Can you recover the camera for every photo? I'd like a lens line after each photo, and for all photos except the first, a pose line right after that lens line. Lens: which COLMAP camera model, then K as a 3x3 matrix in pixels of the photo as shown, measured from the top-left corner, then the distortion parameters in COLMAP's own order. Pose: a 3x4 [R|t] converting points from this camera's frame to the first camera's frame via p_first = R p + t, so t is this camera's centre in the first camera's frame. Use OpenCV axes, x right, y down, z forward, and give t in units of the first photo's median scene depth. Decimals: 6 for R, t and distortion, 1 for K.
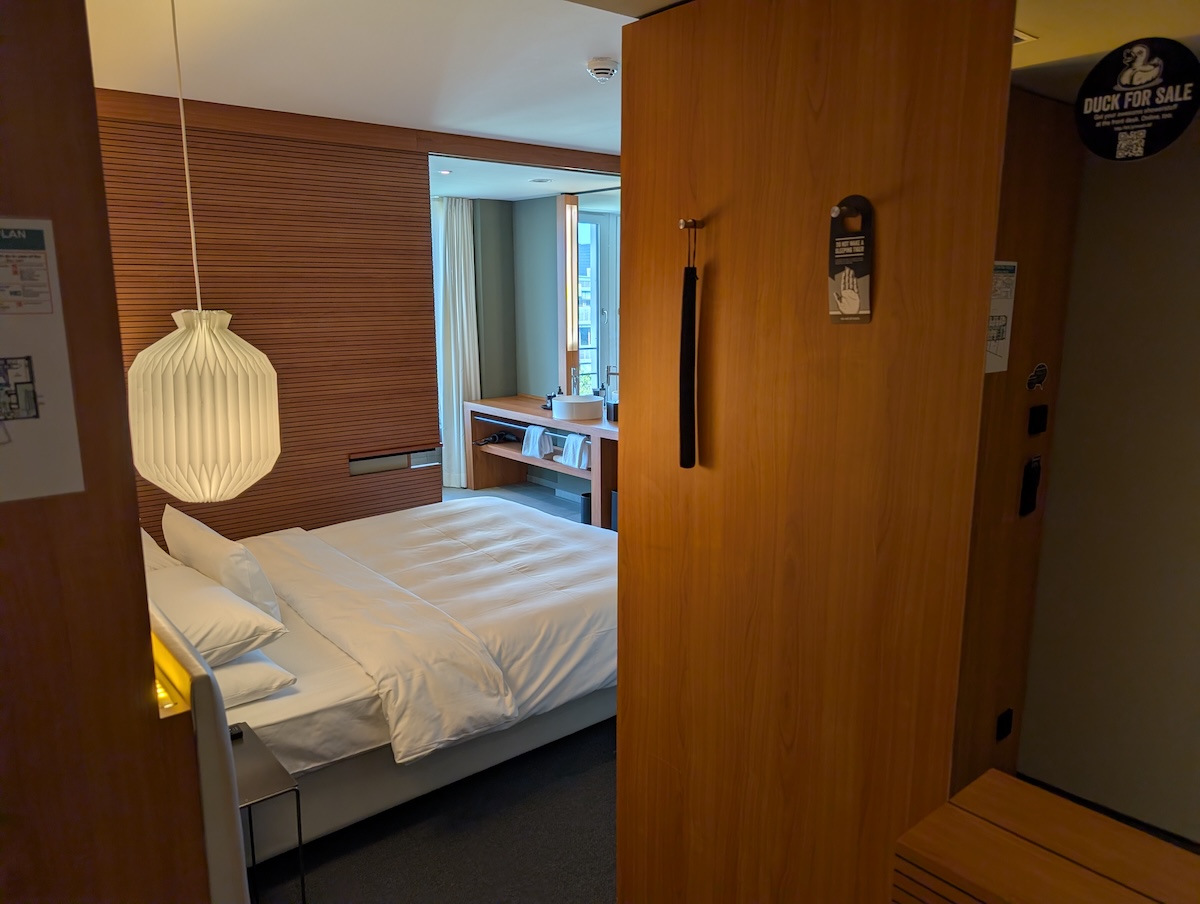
lens RADIAL K [[868.5, 0, 624.2], [0, 868.5, 457.9], [0, 0, 1]] dist [0.001965, -0.002540]
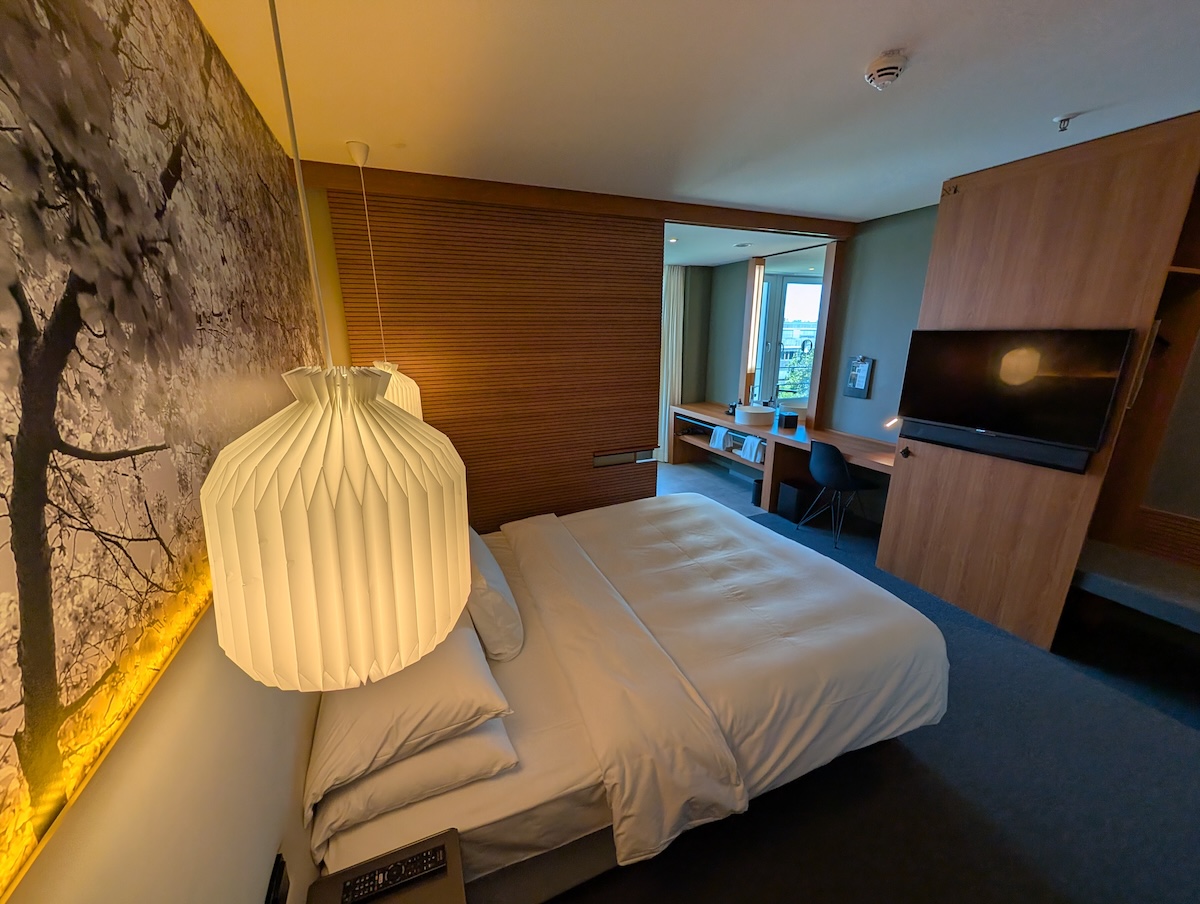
lens RADIAL K [[458.3, 0, 593.7], [0, 458.3, 458.1], [0, 0, 1]] dist [-0.006056, 0.000012]
pose [[0.949556, 0.076257, -0.304186, -0.098080], [-0.051158, 0.994658, 0.089654, -0.061082], [0.309398, -0.069570, 0.948384, 0.321607]]
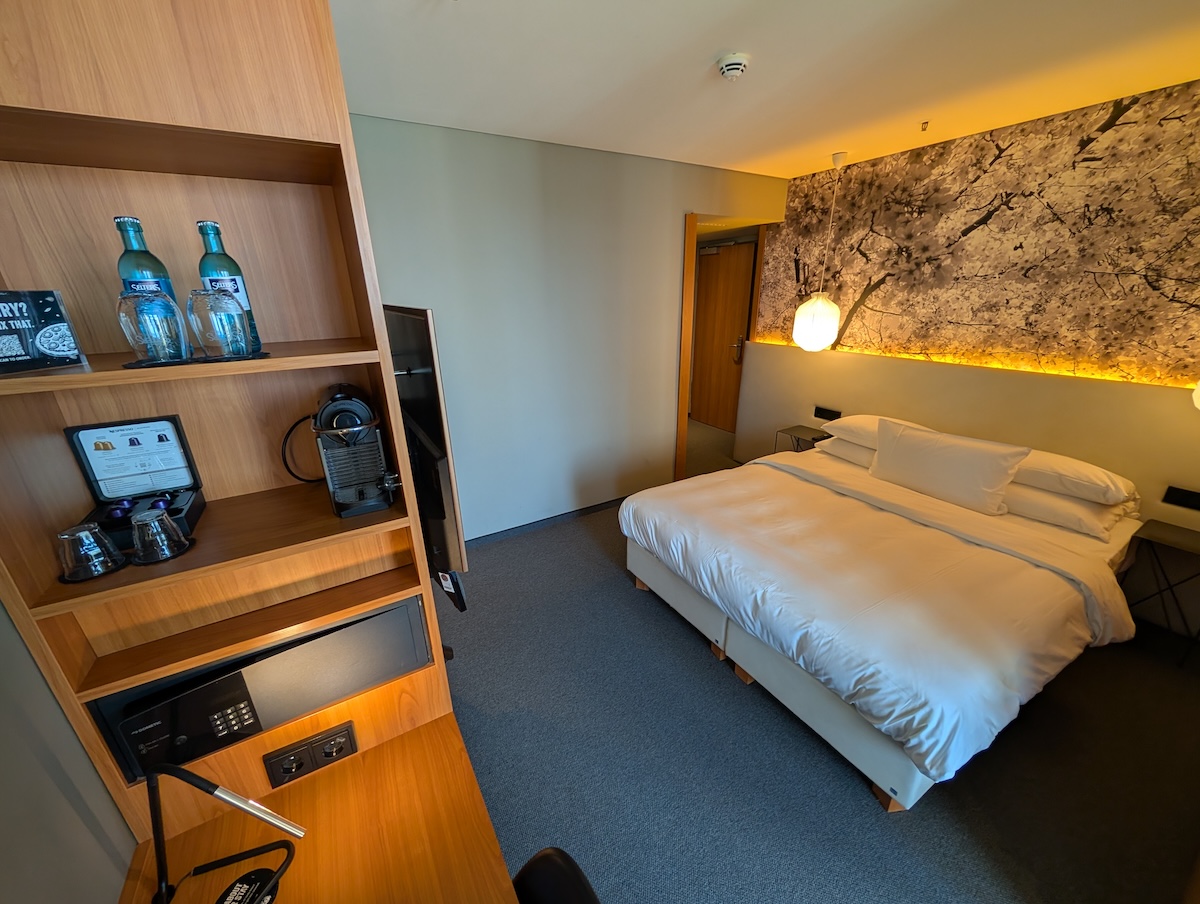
lens RADIAL K [[454.9, 0, 596.2], [0, 454.9, 455.9], [0, 0, 1]] dist [0.000065, 0.000087]
pose [[-0.984385, -0.043065, 0.170682, 0.015839], [0.052412, 0.853931, 0.517740, -0.245069], [-0.168047, 0.518601, -0.838339, 1.231866]]
